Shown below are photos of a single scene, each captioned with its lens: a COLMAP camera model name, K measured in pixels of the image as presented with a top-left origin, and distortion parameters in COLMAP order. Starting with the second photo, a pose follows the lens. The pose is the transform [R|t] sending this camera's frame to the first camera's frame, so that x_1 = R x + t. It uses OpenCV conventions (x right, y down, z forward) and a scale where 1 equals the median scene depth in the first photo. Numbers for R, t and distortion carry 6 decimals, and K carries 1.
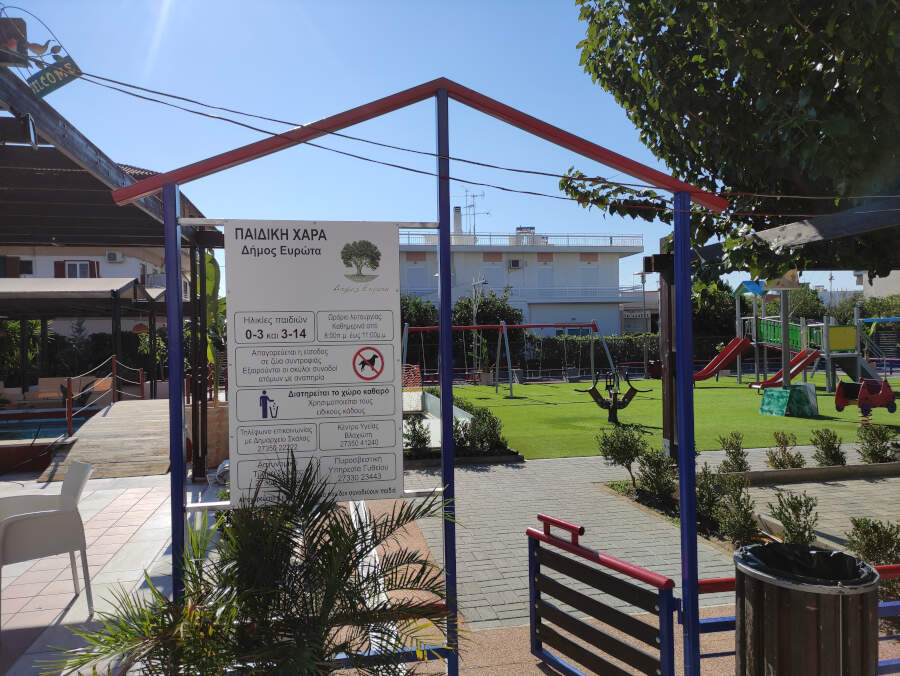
lens RADIAL K [[662.5, 0, 450.0], [0, 662.5, 338.0], [0, 0, 1]] dist [0.061503, -0.000052]
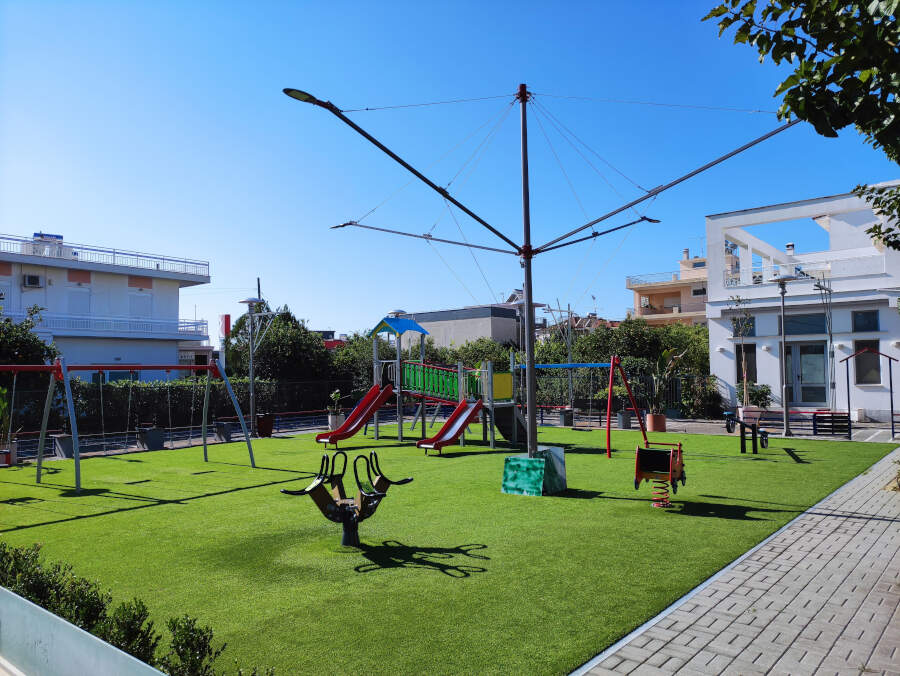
lens RADIAL K [[661.3, 0, 446.5], [0, 661.3, 342.7], [0, 0, 1]] dist [0.040064, -0.019728]
pose [[0.771911, 0.038095, 0.634588, -0.017397], [-0.000833, 0.998263, -0.058914, -0.002670], [-0.635730, 0.044948, 0.770602, 0.196278]]
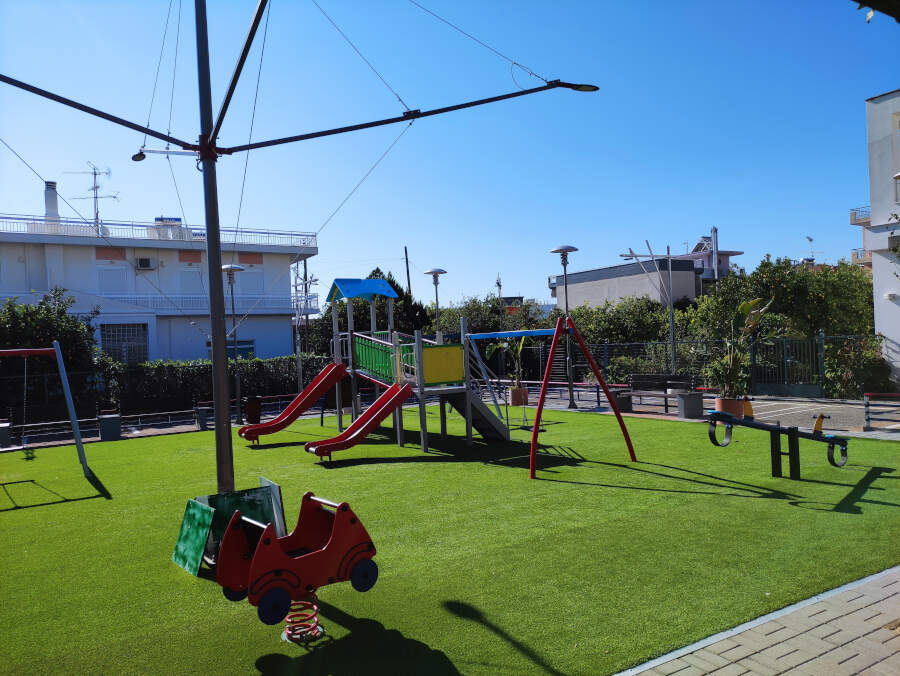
lens RADIAL K [[661.3, 0, 446.5], [0, 661.3, 342.7], [0, 0, 1]] dist [0.040064, -0.019728]
pose [[0.936619, -0.020199, 0.349768, 0.192301], [0.025260, 0.999632, -0.009914, -0.007246], [-0.349439, 0.018121, 0.936784, 0.217470]]
